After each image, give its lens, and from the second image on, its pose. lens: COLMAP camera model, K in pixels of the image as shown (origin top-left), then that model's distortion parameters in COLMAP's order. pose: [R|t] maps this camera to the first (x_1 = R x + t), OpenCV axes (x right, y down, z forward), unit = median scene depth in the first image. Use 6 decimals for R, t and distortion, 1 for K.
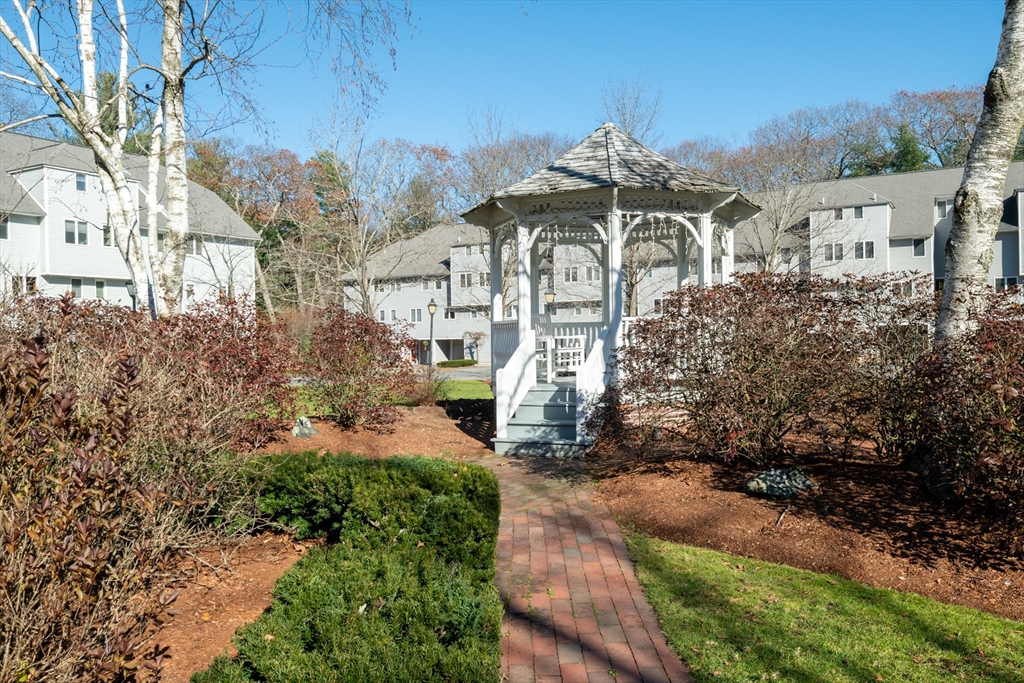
lens RADIAL K [[825.9, 0, 512.3], [0, 825.9, 340.3], [0, 0, 1]] dist [0.005967, 0.001164]
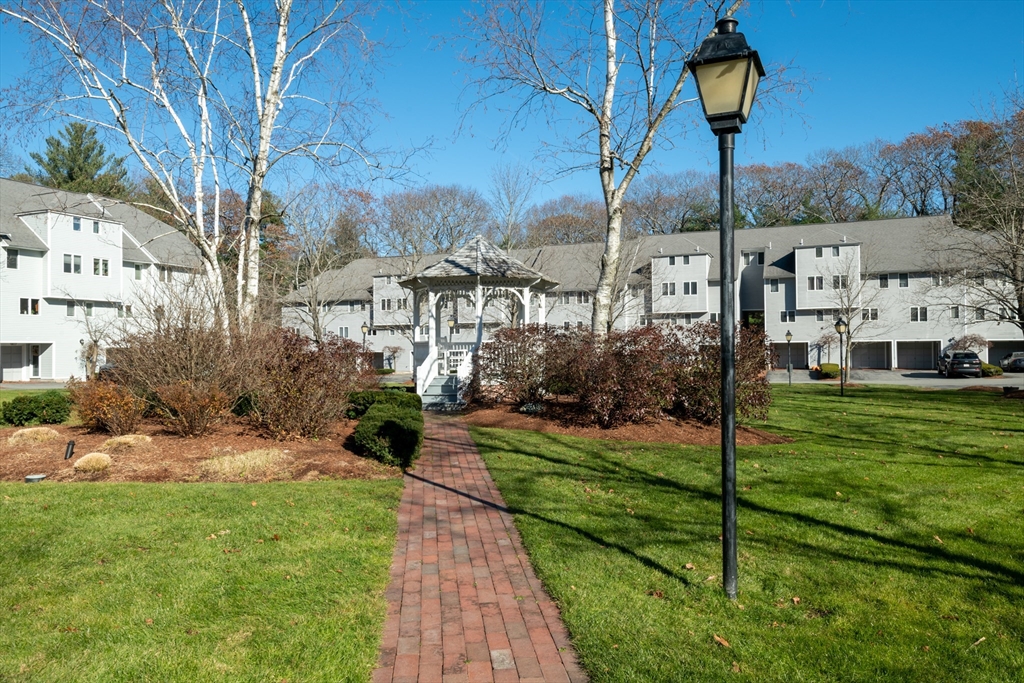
lens RADIAL K [[756.8, 0, 518.8], [0, 756.8, 339.8], [0, 0, 1]] dist [0.039379, 0.001711]
pose [[0.992067, 0.011429, 0.125192, -0.004726], [-0.008962, 0.999755, -0.020247, 0.005252], [-0.125392, 0.018965, 0.991926, -0.702668]]
